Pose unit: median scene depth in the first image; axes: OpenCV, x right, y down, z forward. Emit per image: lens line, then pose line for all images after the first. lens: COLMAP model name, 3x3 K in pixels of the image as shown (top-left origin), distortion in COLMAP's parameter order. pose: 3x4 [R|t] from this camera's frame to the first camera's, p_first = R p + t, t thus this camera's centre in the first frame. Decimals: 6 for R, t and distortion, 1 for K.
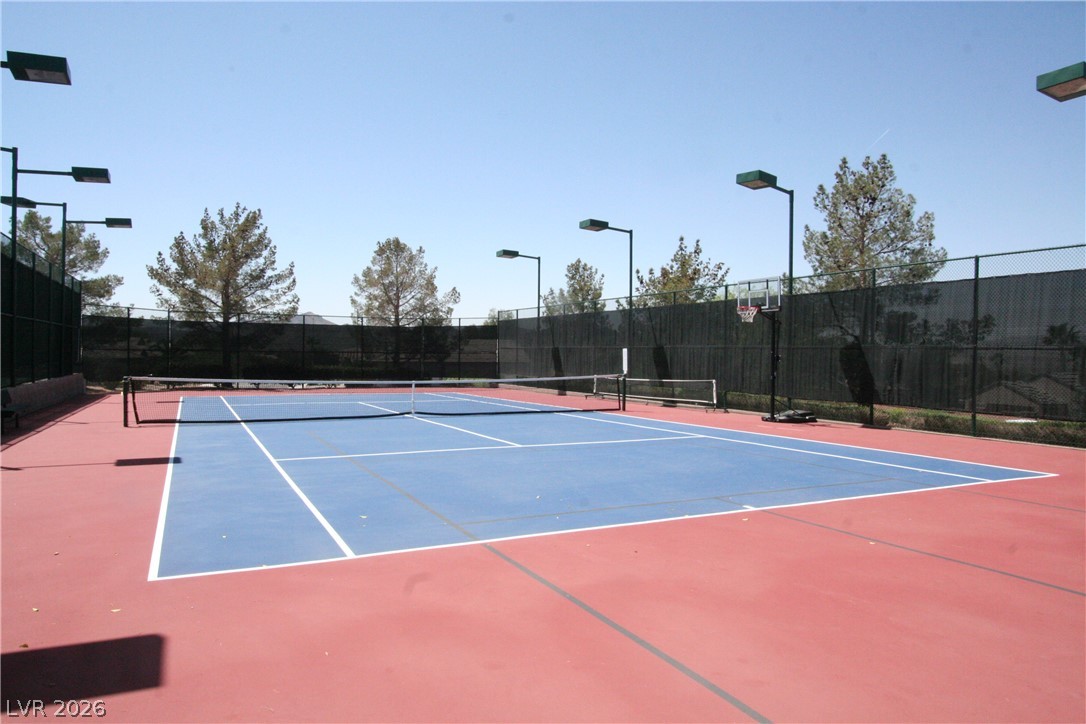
lens RADIAL K [[696.6, 0, 532.1], [0, 696.6, 357.2], [0, 0, 1]] dist [0.013184, 0.009930]
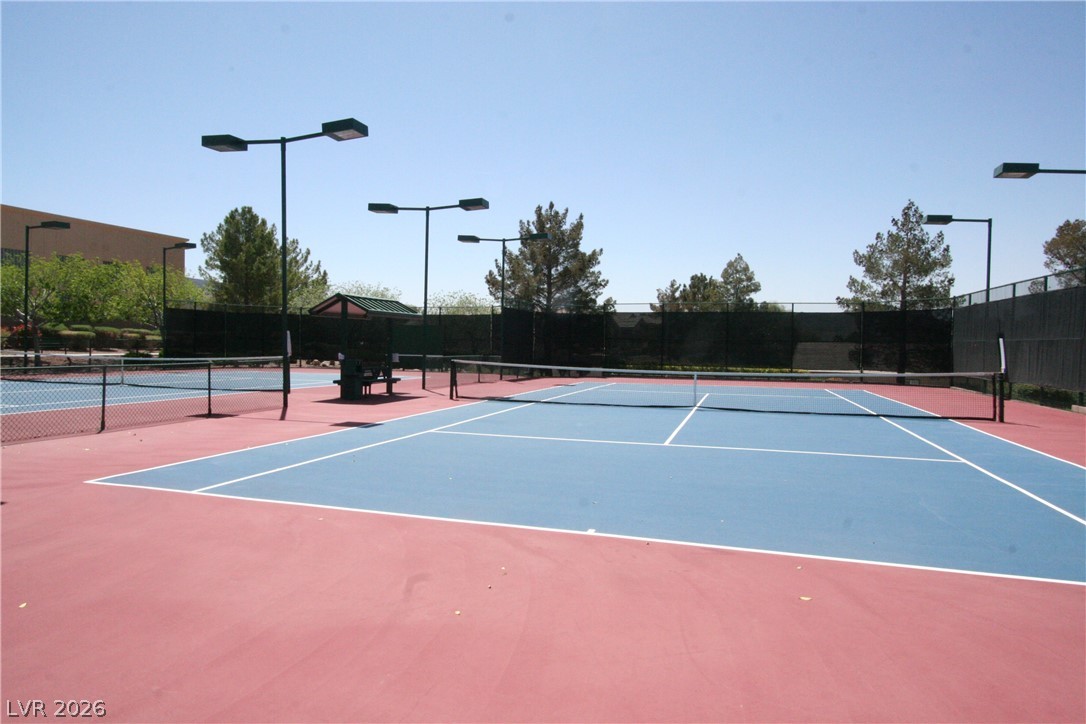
lens RADIAL K [[696.6, 0, 542.3], [0, 696.6, 365.3], [0, 0, 1]] dist [0.013184, 0.009930]
pose [[0.738732, 0.014061, -0.673852, 0.333483], [-0.001257, 0.999809, 0.019485, 0.007095], [0.673998, -0.013547, 0.738609, 0.156016]]
